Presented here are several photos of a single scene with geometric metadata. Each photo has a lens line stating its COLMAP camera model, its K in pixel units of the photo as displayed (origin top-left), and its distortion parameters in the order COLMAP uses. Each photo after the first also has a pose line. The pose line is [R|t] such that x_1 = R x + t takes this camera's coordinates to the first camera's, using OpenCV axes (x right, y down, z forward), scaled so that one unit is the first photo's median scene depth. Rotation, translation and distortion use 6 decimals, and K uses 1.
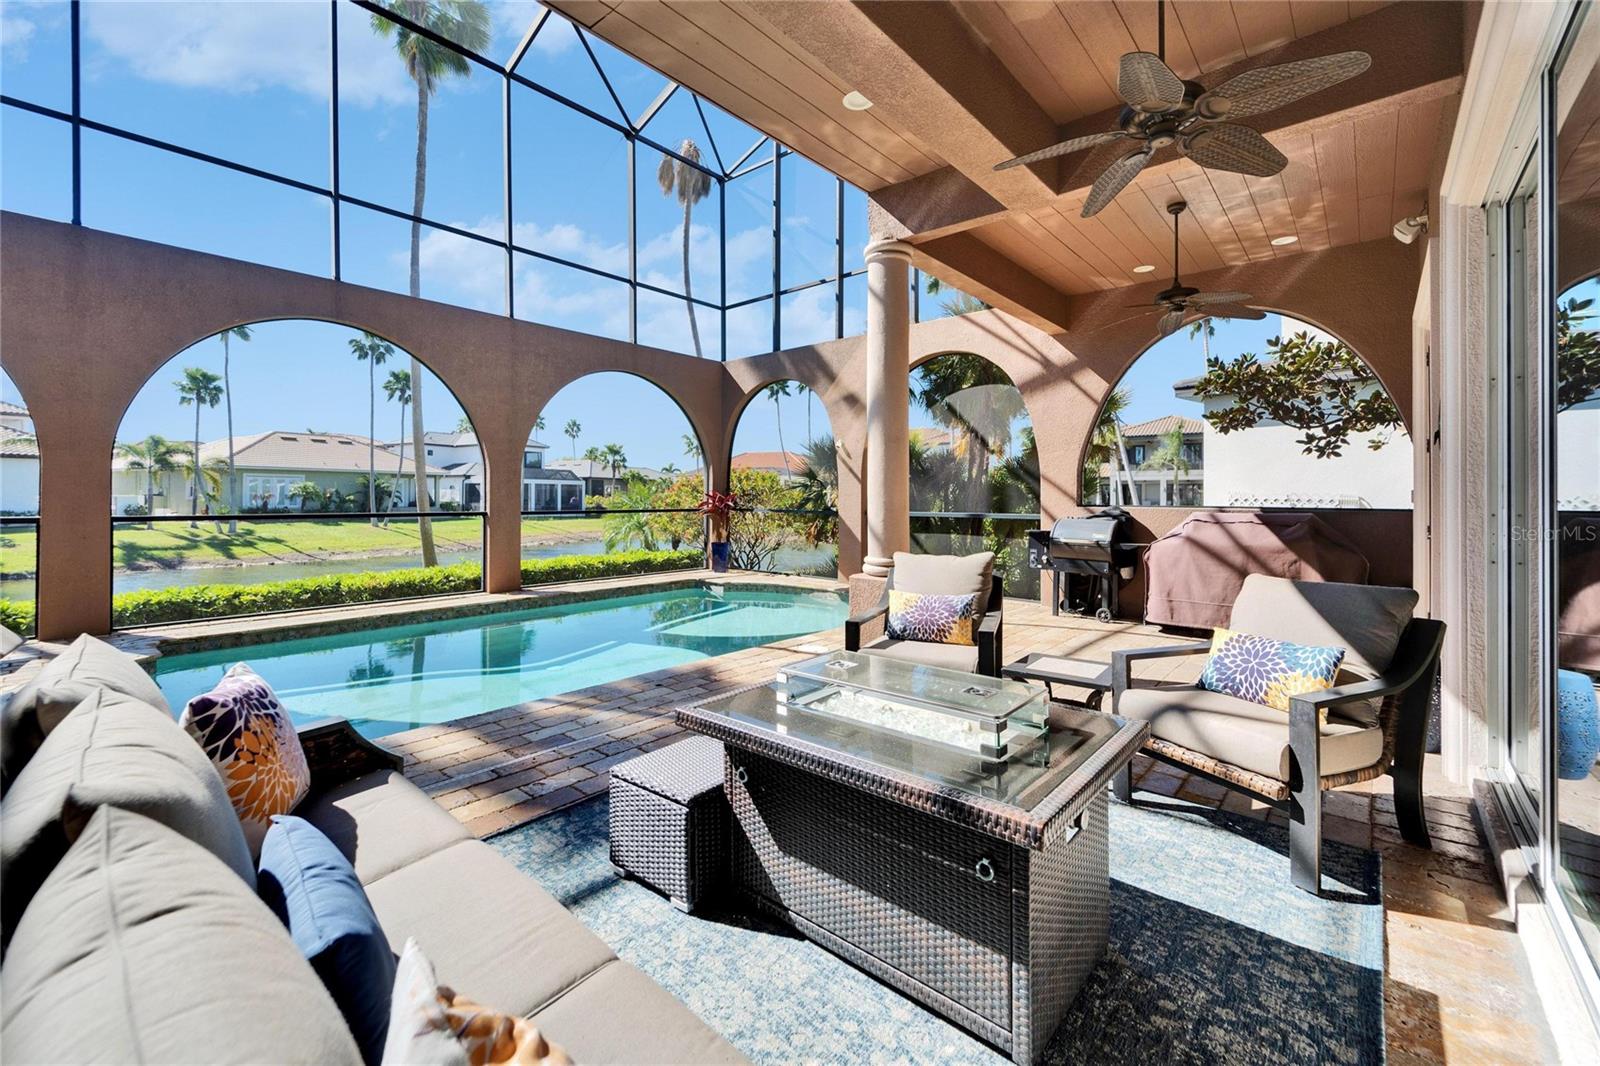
lens RADIAL K [[668.3, 0, 789.2], [0, 668.3, 490.2], [0, 0, 1]] dist [0.014410, -0.001601]
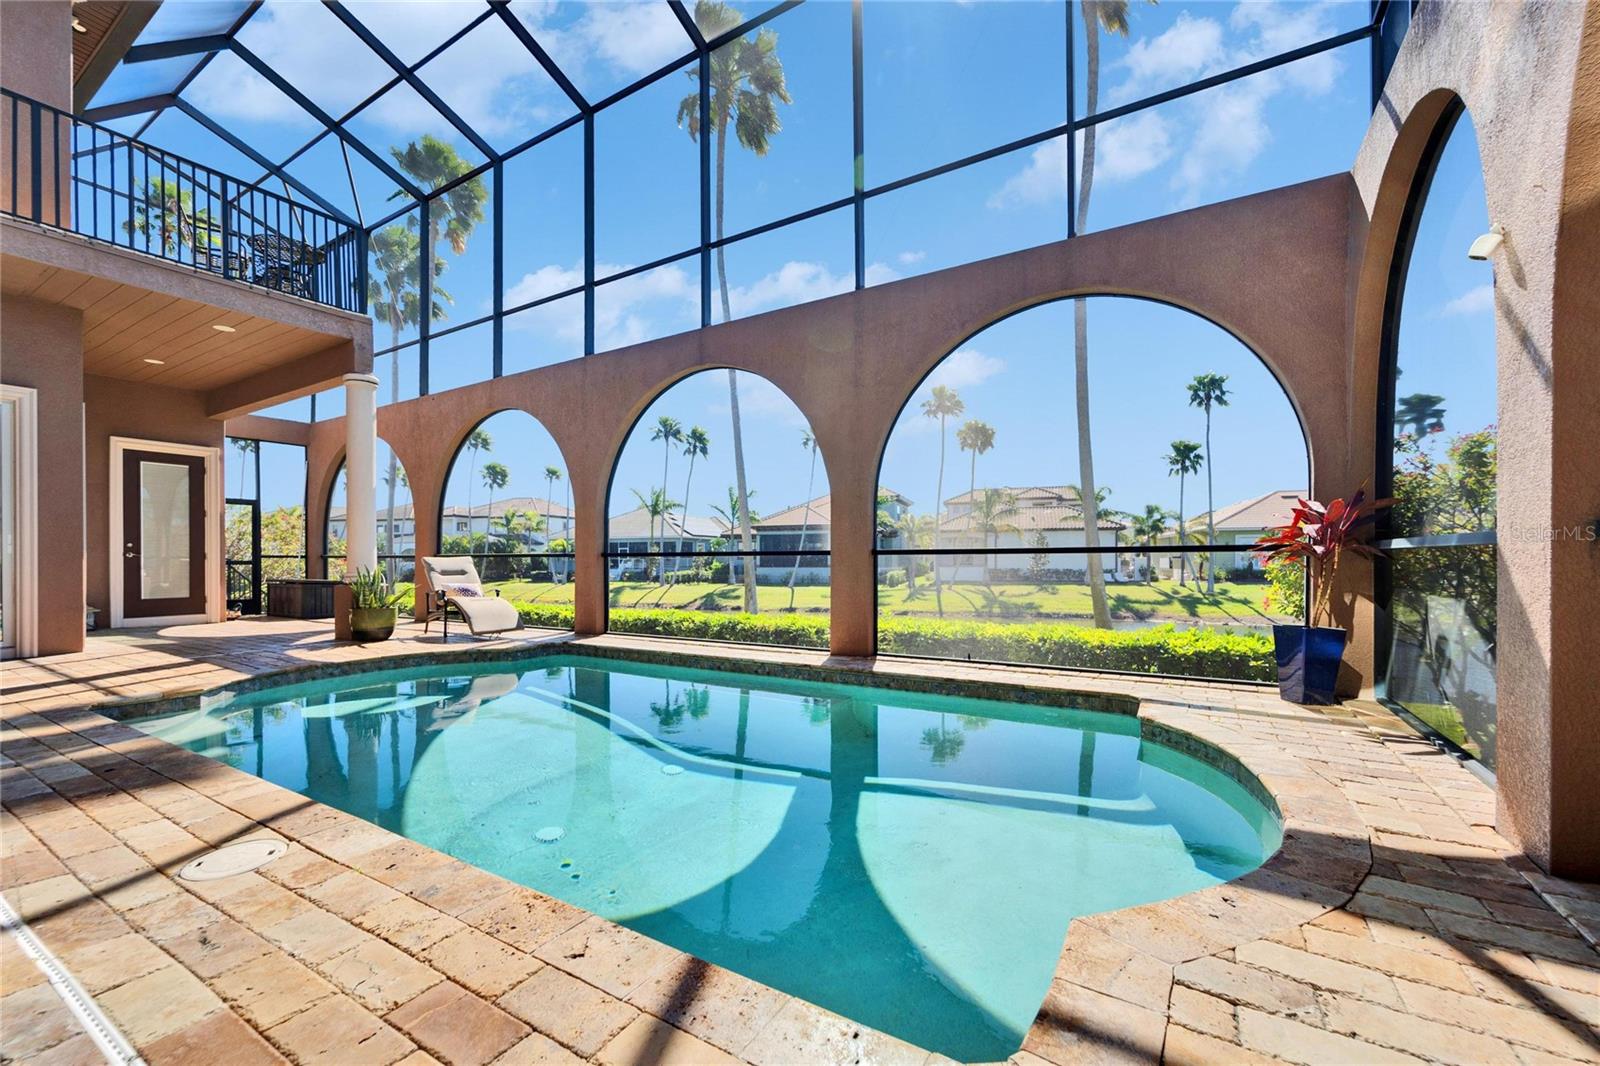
lens RADIAL K [[668.3, 0, 787.1], [0, 668.3, 566.8], [0, 0, 1]] dist [0.014410, -0.001601]
pose [[0.155328, 0.009694, -0.987815, 0.365064], [0.009490, 0.999891, 0.011305, 0.022780], [0.987817, -0.011131, 0.155219, 0.689384]]
